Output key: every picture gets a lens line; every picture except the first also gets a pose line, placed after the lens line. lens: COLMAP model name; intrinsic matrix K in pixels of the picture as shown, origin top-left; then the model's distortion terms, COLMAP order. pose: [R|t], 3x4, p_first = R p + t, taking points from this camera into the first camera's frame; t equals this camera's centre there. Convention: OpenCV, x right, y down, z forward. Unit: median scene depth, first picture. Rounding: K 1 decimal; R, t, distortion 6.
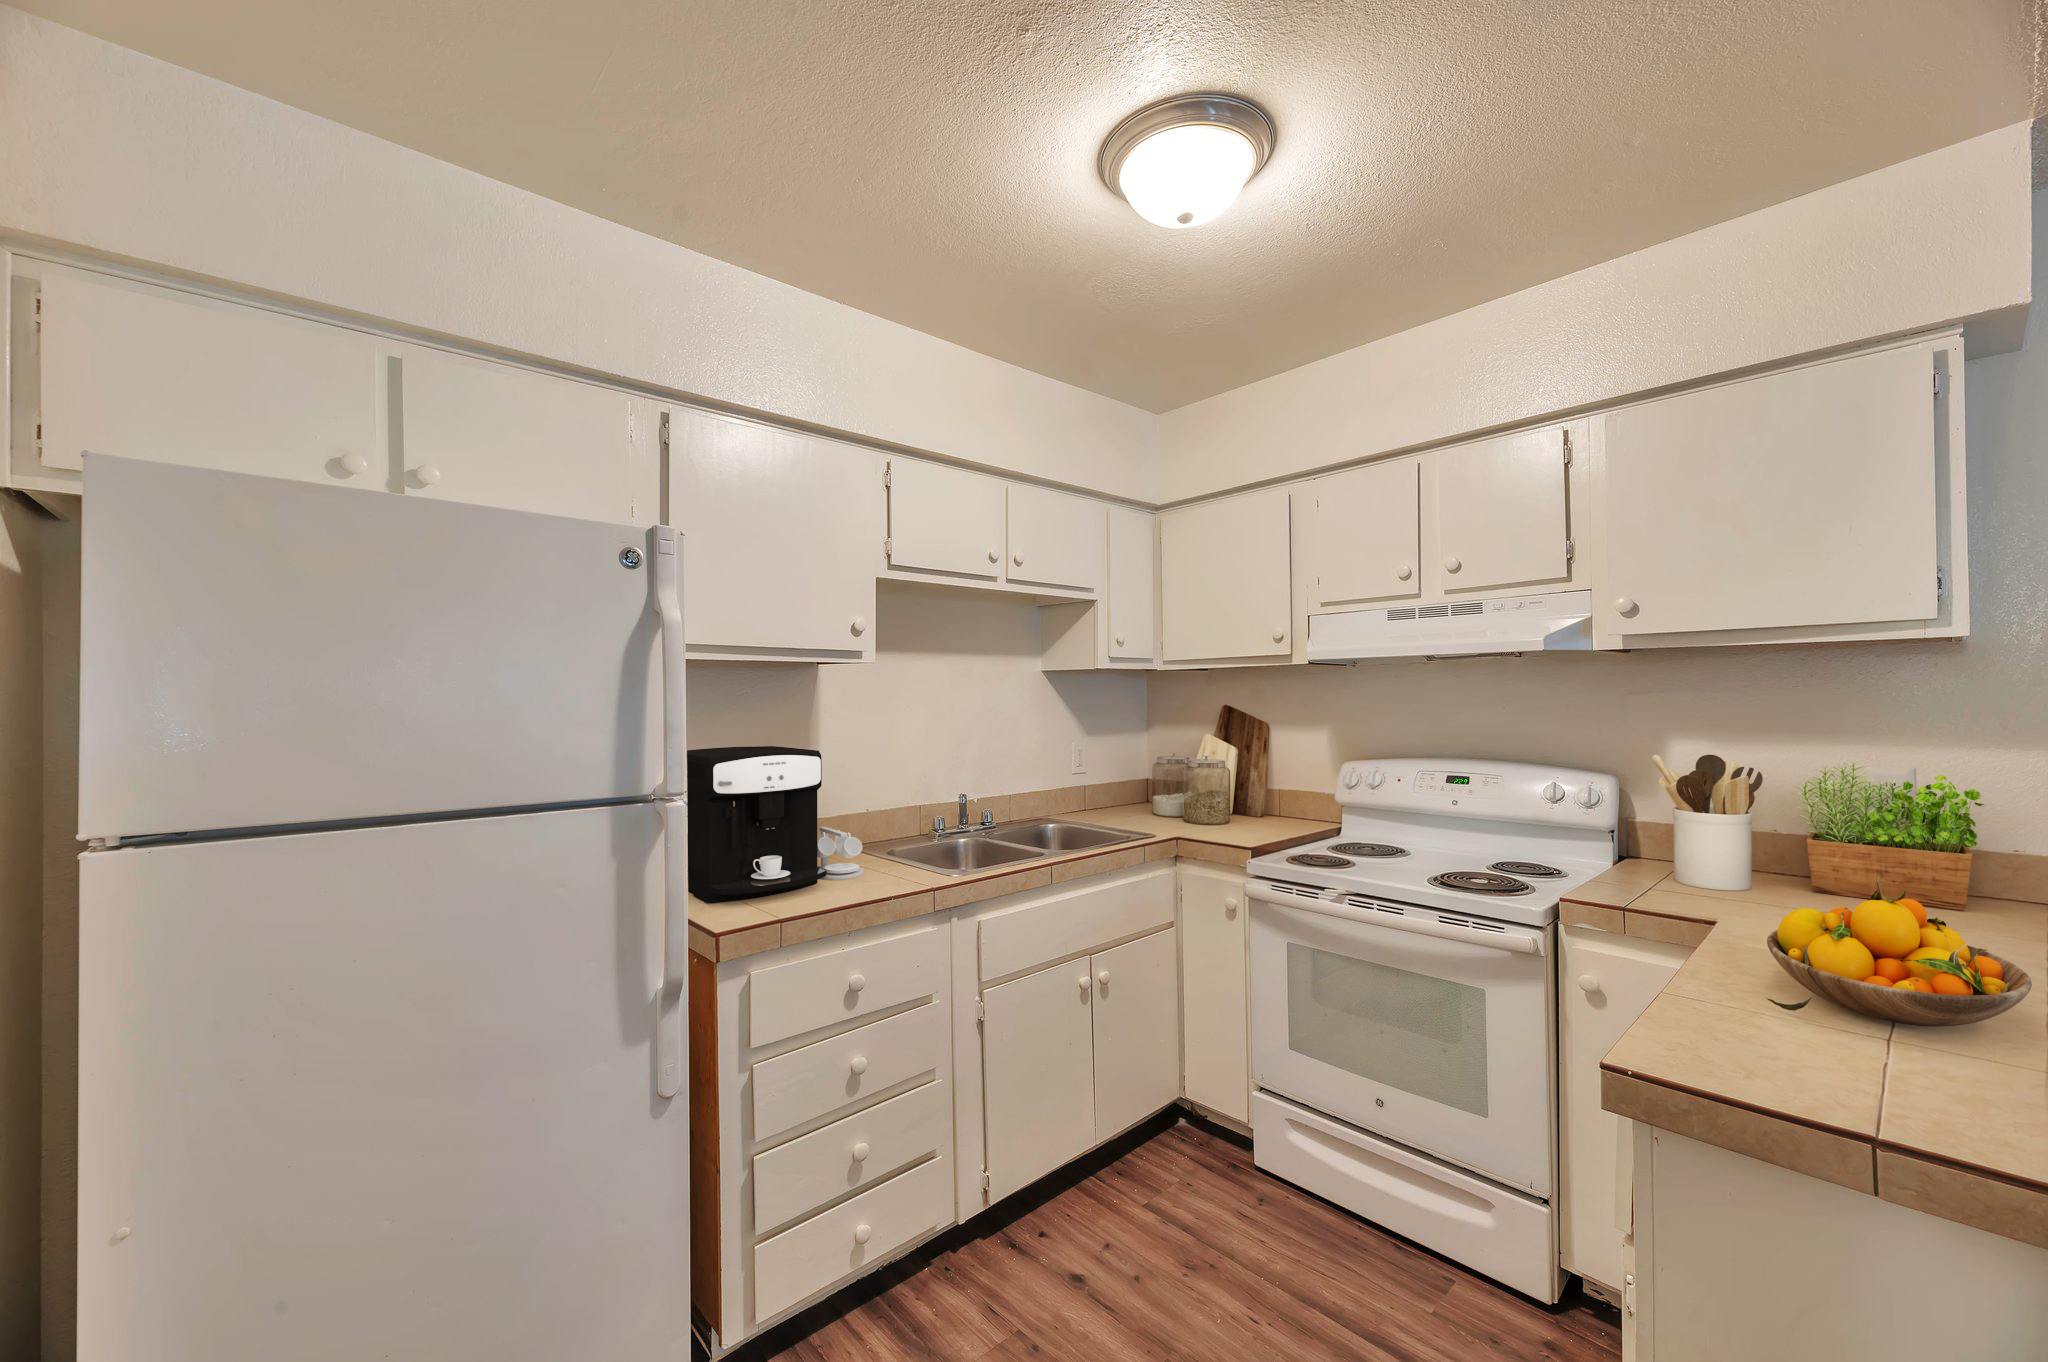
lens RADIAL K [[832.9, 0, 1035.6], [0, 832.9, 700.0], [0, 0, 1]] dist [-0.000178, -0.000060]
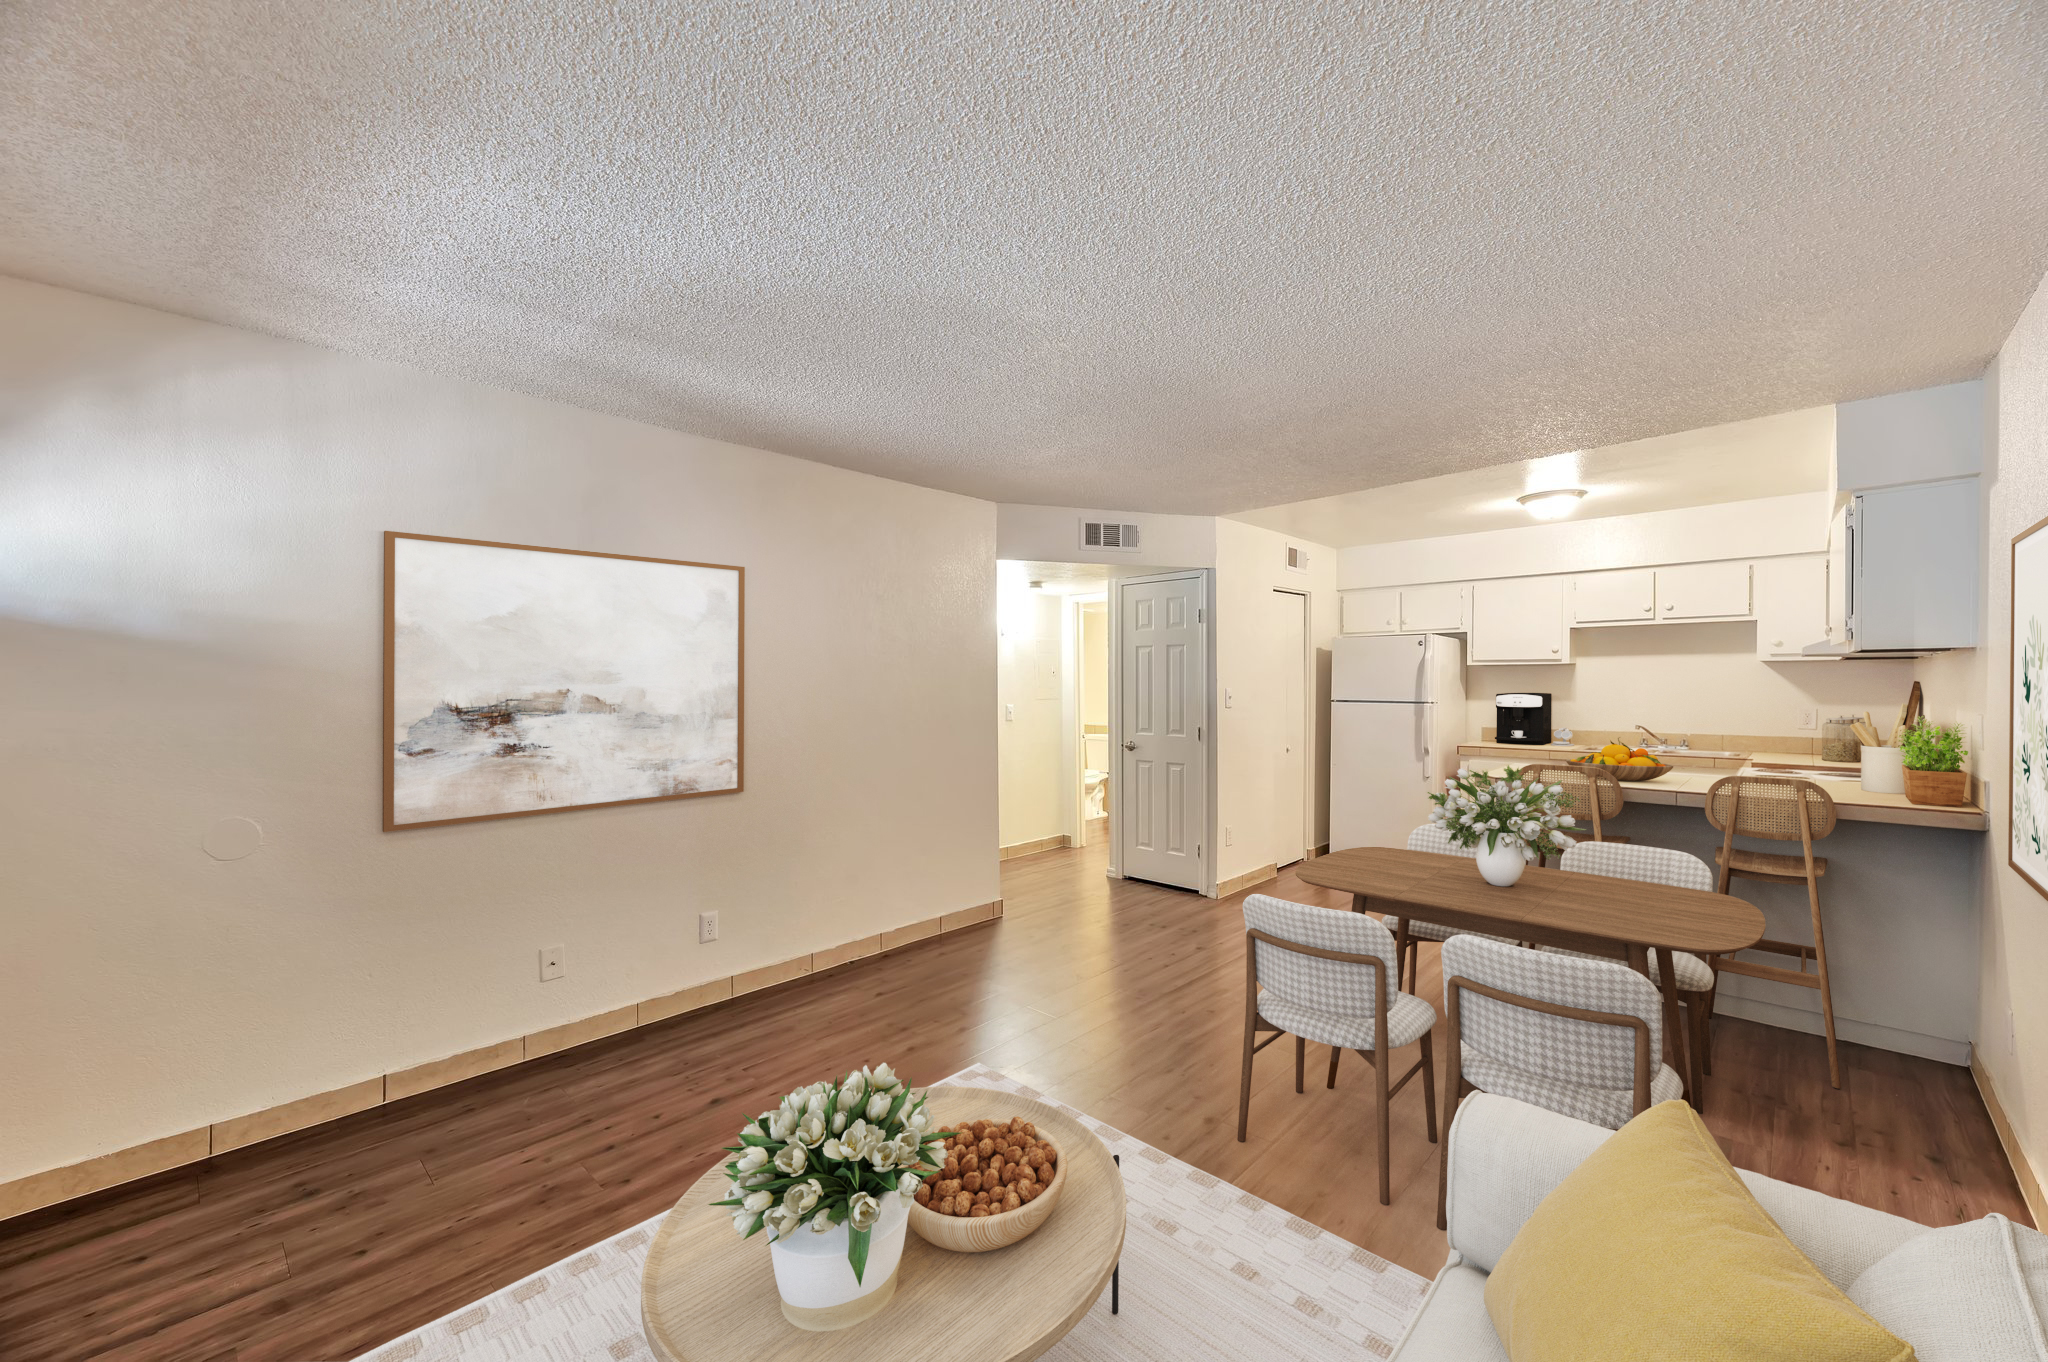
lens RADIAL K [[832.9, 0, 1035.6], [0, 832.9, 700.0], [0, 0, 1]] dist [-0.000178, -0.000060]
pose [[0.103348, 0.022213, -0.994397, 2.263691], [-0.005216, 0.999749, 0.021791, 0.018849], [0.994632, 0.002935, 0.103438, -0.870679]]
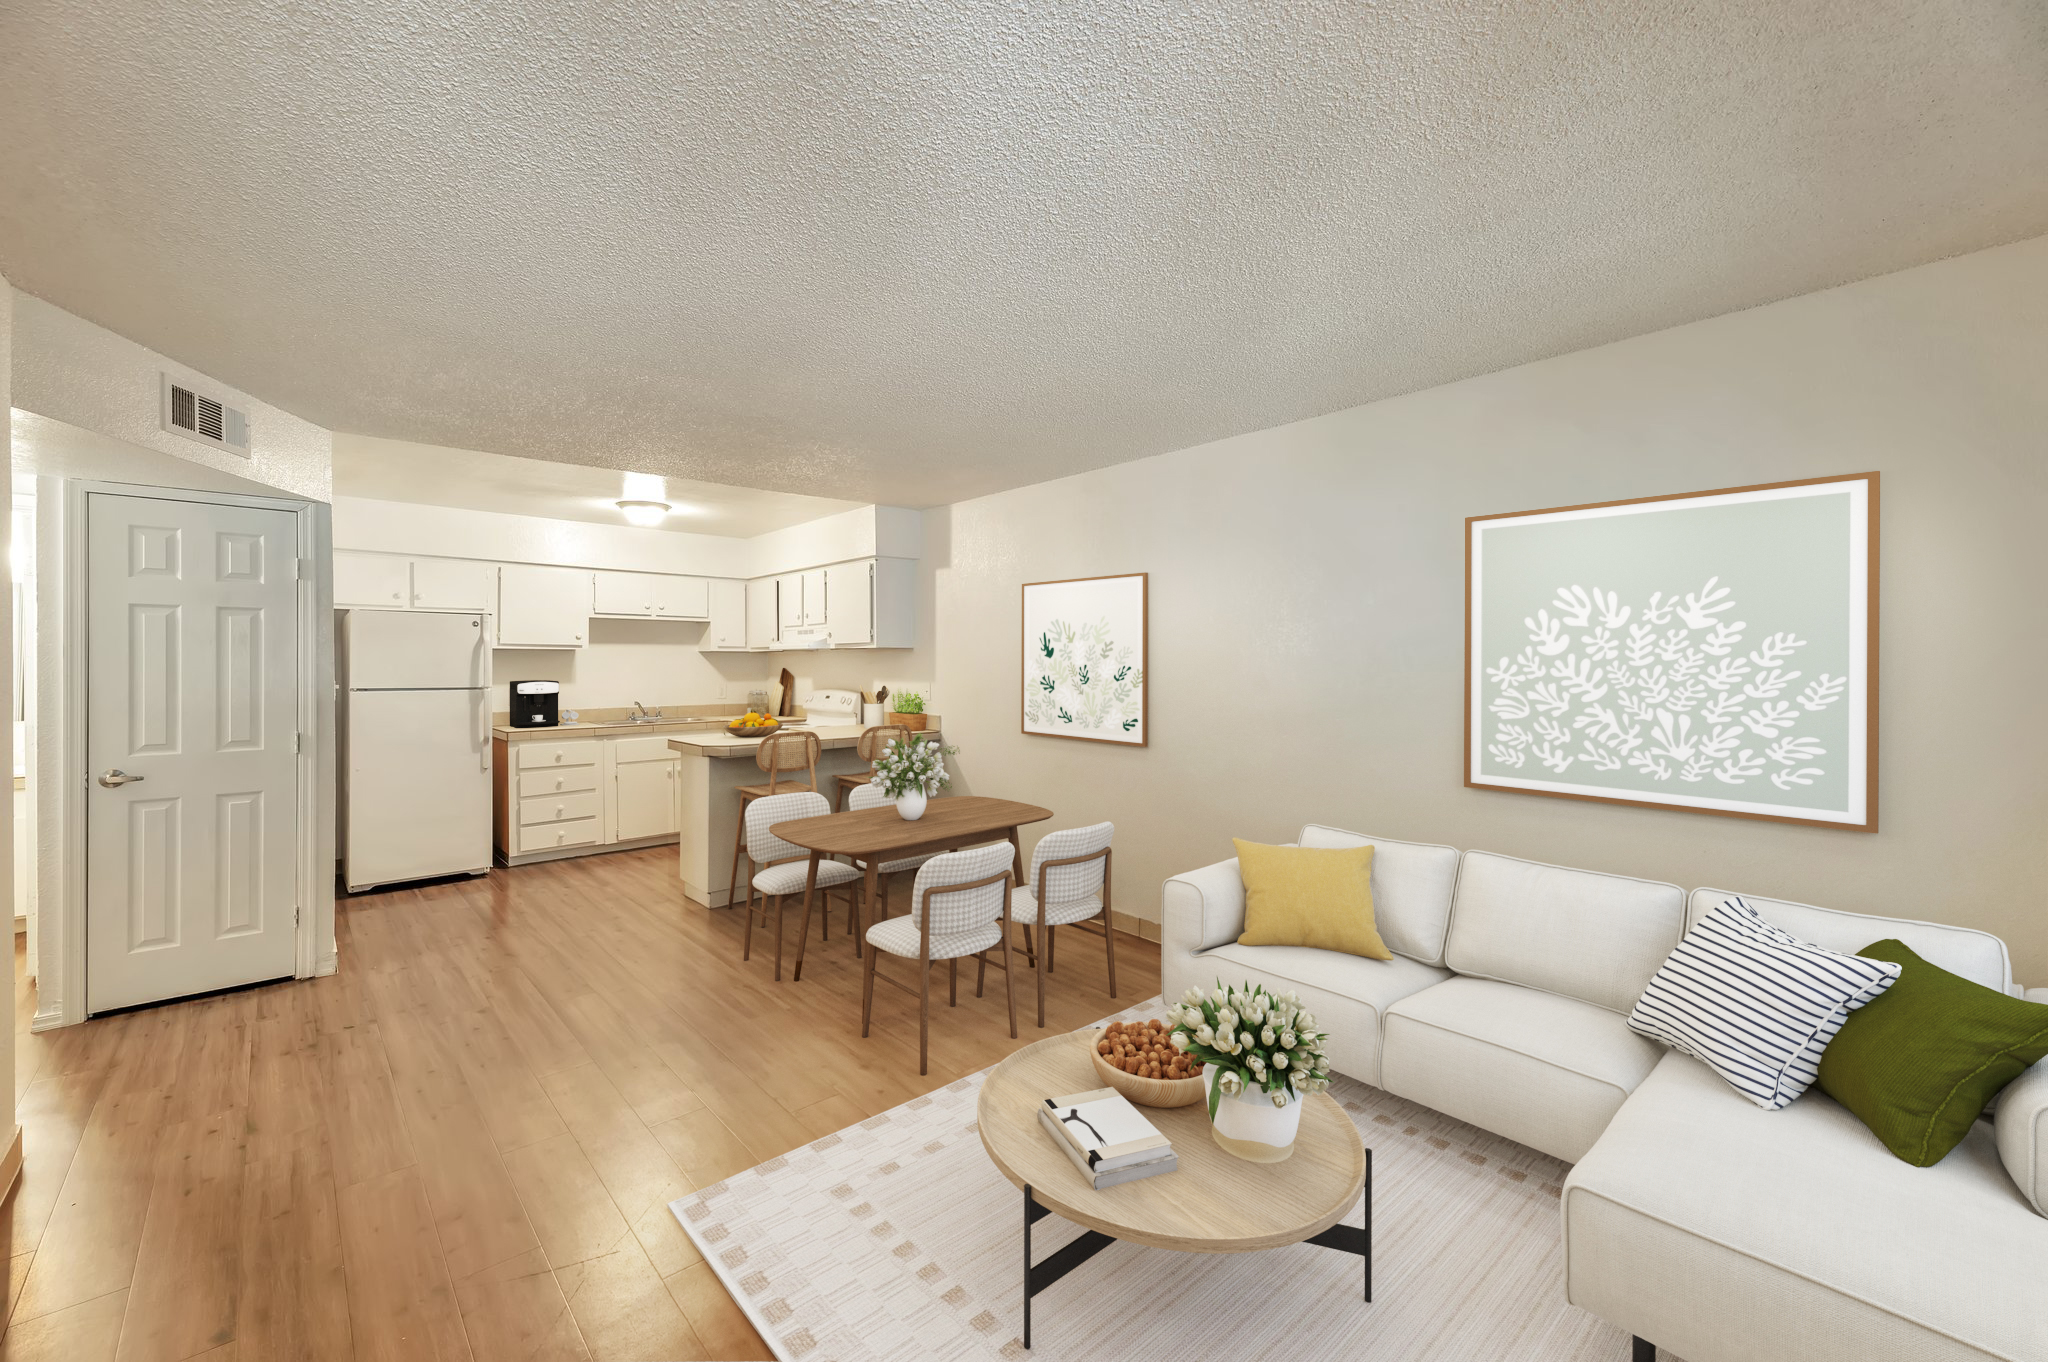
lens RADIAL K [[787.2, 0, 1024.0], [0, 787.2, 681.0], [0, 0, 1]] dist [-0.014810, 0.000081]
pose [[0.999592, 0.010241, 0.026680, 1.266054], [-0.010631, 0.999838, 0.014518, 0.005640], [-0.026527, -0.014796, 0.999539, -1.731134]]
